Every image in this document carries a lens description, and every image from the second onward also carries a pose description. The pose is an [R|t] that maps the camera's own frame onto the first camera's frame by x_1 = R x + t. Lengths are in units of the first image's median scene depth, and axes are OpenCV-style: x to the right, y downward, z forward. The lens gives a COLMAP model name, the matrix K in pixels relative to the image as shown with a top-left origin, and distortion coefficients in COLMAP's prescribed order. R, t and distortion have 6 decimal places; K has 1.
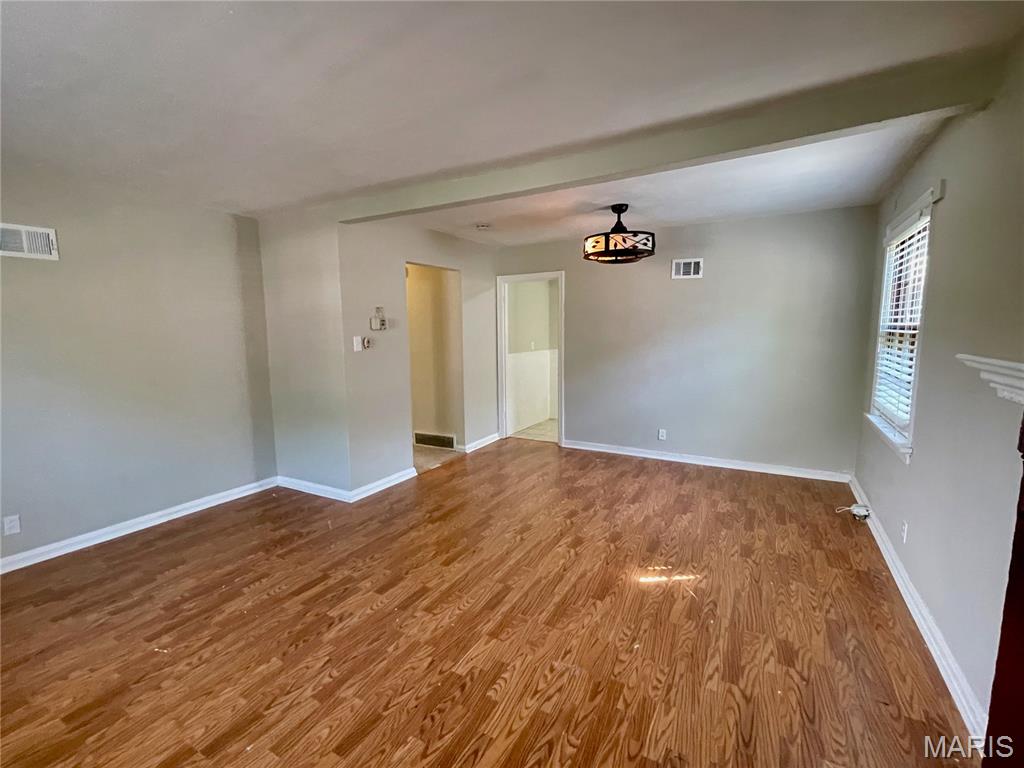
lens RADIAL K [[467.5, 0, 506.8], [0, 467.5, 387.9], [0, 0, 1]] dist [0.000566, 0.000923]
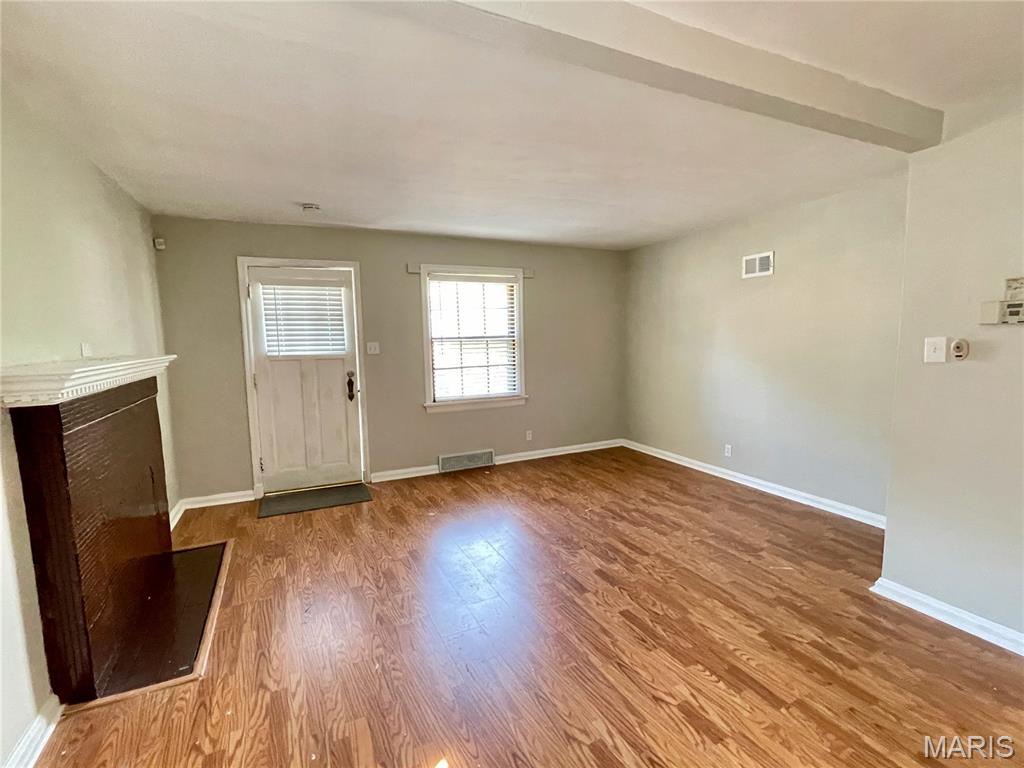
lens RADIAL K [[467.5, 0, 506.8], [0, 467.5, 387.9], [0, 0, 1]] dist [0.000566, 0.000923]
pose [[-0.568003, 0.117259, -0.814630, 0.562630], [-0.080497, 0.977138, 0.196778, -0.147556], [0.819080, 0.177346, -0.545578, 1.095617]]
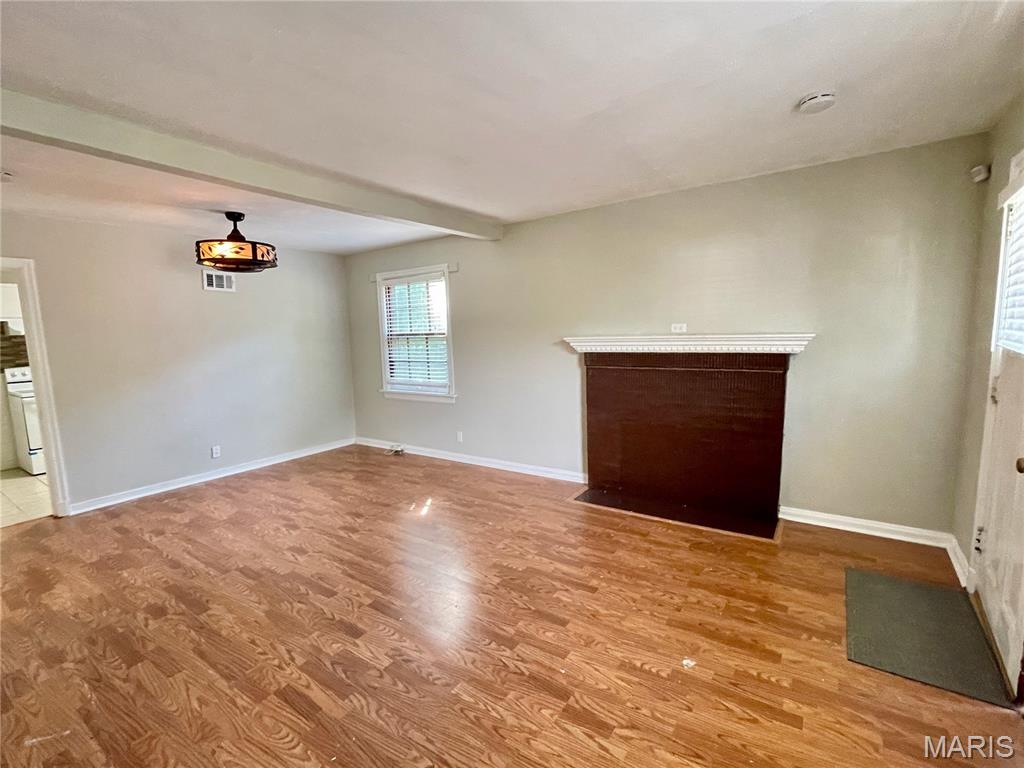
lens RADIAL K [[467.5, 0, 506.8], [0, 467.5, 387.9], [0, 0, 1]] dist [0.000566, 0.000923]
pose [[0.090859, -0.112420, 0.989498, -0.855118], [0.157877, 0.982668, 0.097147, -0.043110], [-0.983270, 0.147392, 0.107033, 0.465090]]
